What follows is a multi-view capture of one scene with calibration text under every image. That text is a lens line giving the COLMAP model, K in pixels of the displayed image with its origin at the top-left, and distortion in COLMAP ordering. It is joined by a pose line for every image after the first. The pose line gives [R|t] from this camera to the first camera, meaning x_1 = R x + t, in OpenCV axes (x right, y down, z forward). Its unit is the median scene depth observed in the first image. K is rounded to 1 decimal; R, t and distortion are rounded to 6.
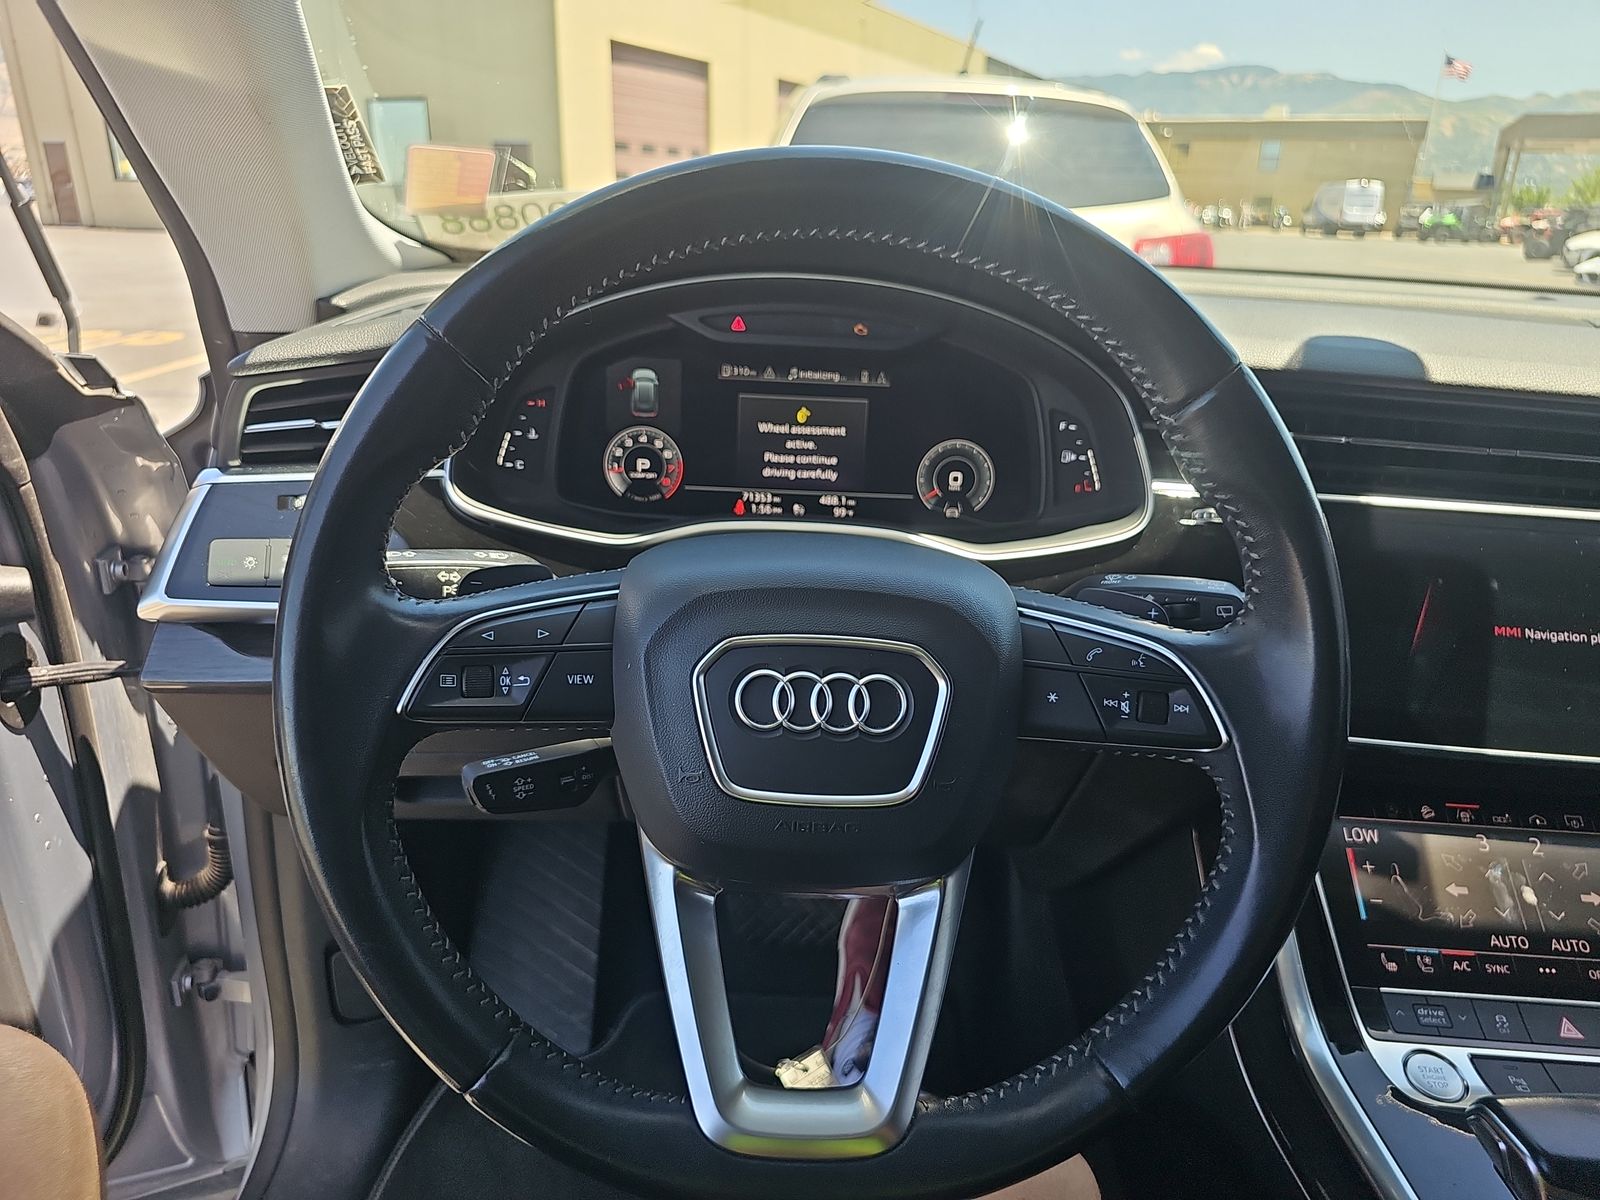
lens RADIAL K [[1061.7, 0, 798.8], [0, 1061.7, 614.0], [0, 0, 1]] dist [0.018544, -0.014625]
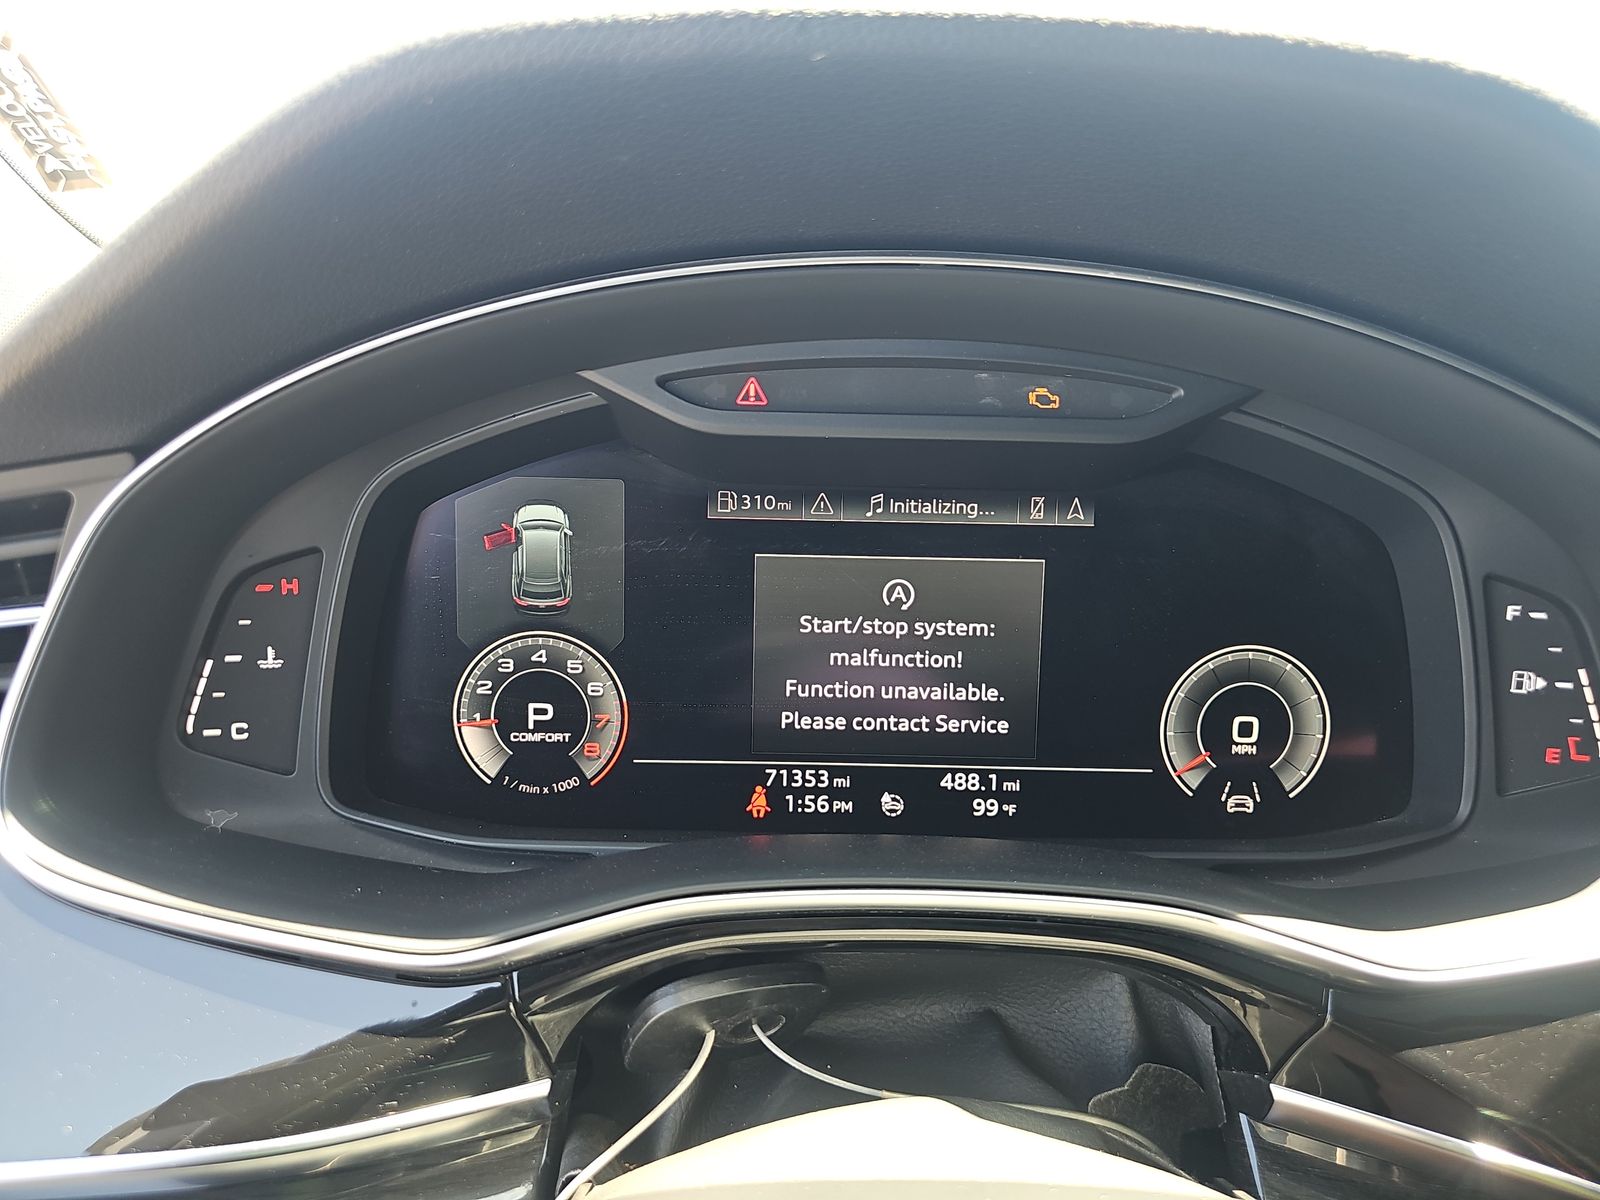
lens RADIAL K [[1061.7, 0, 791.8], [0, 1061.7, 591.7], [0, 0, 1]] dist [0.018544, -0.014625]
pose [[0.999703, -0.020985, -0.012409, -0.035498], [0.019068, 0.990197, -0.138370, -0.129172], [0.015191, 0.138092, 0.990303, 0.562315]]
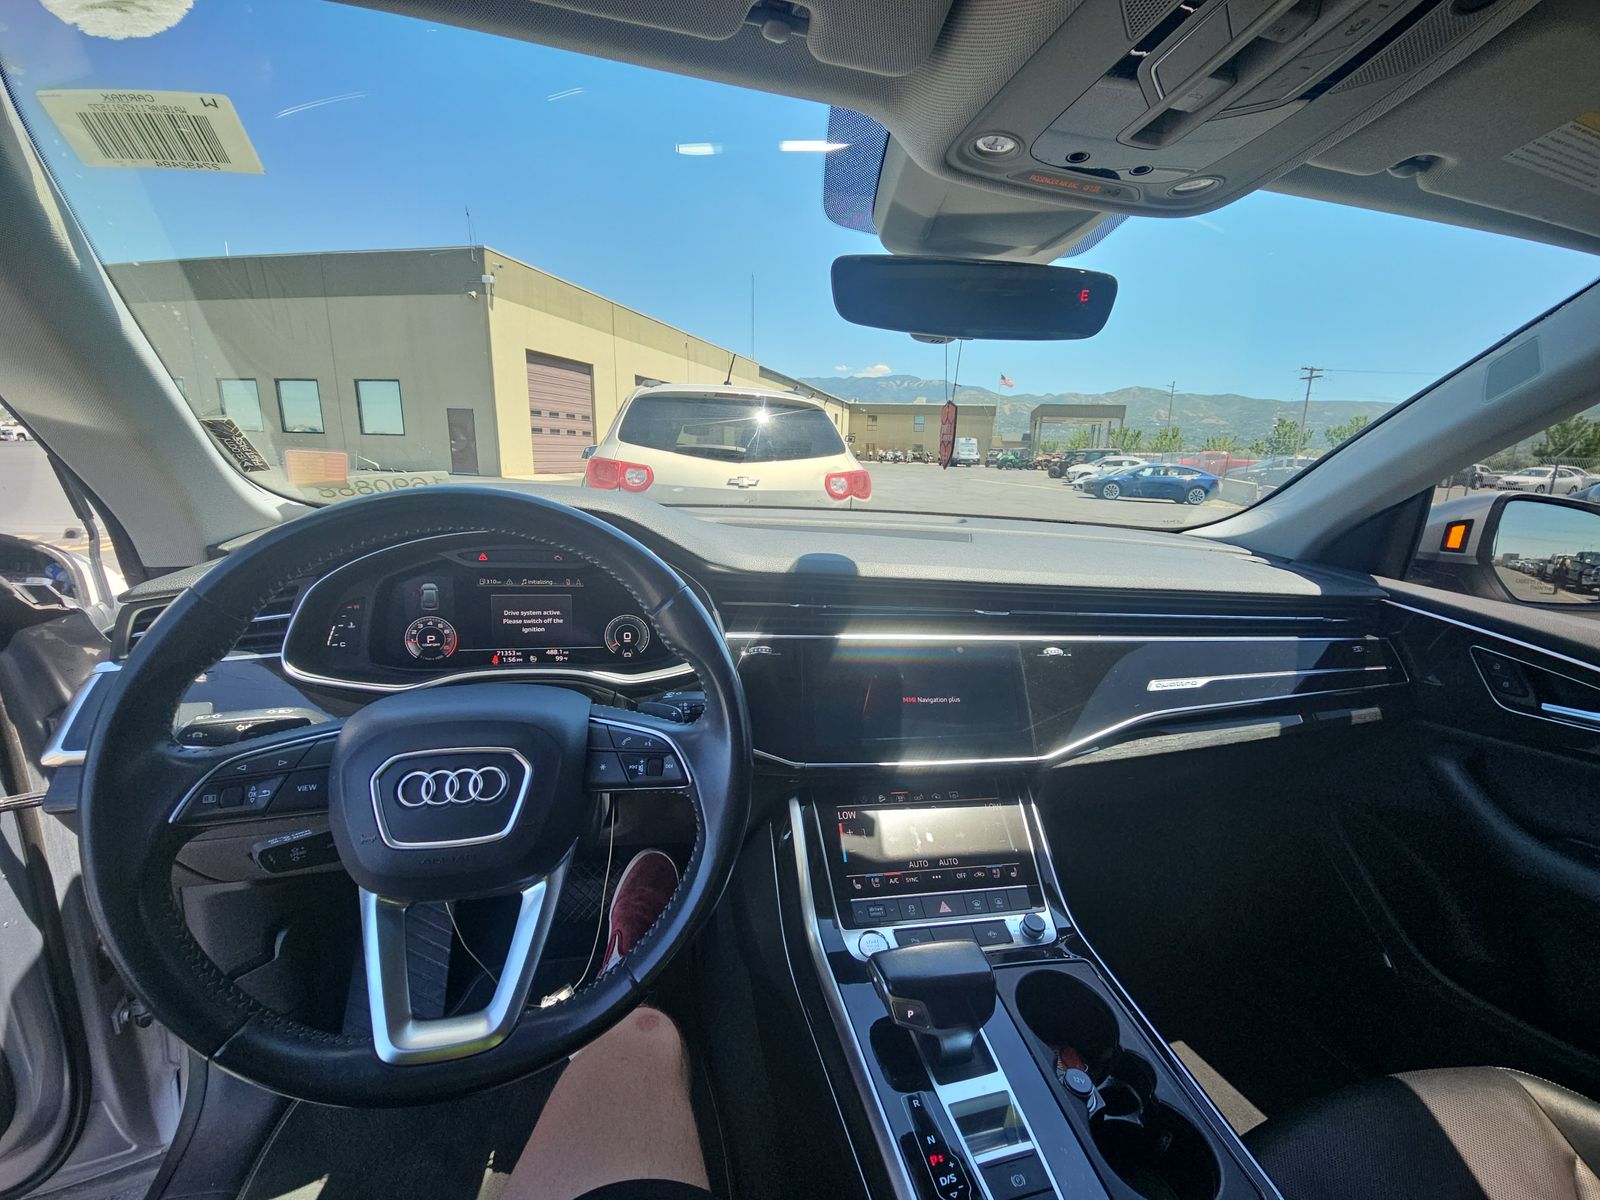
lens RADIAL K [[650.8, 0, 815.7], [0, 650.8, 609.8], [0, 0, 1]] dist [0.006950, -0.004968]
pose [[0.973188, -0.049212, 0.224684, 0.217153], [0.076125, 0.990705, -0.112735, -0.024097], [-0.217047, 0.126816, 0.967888, -0.131769]]
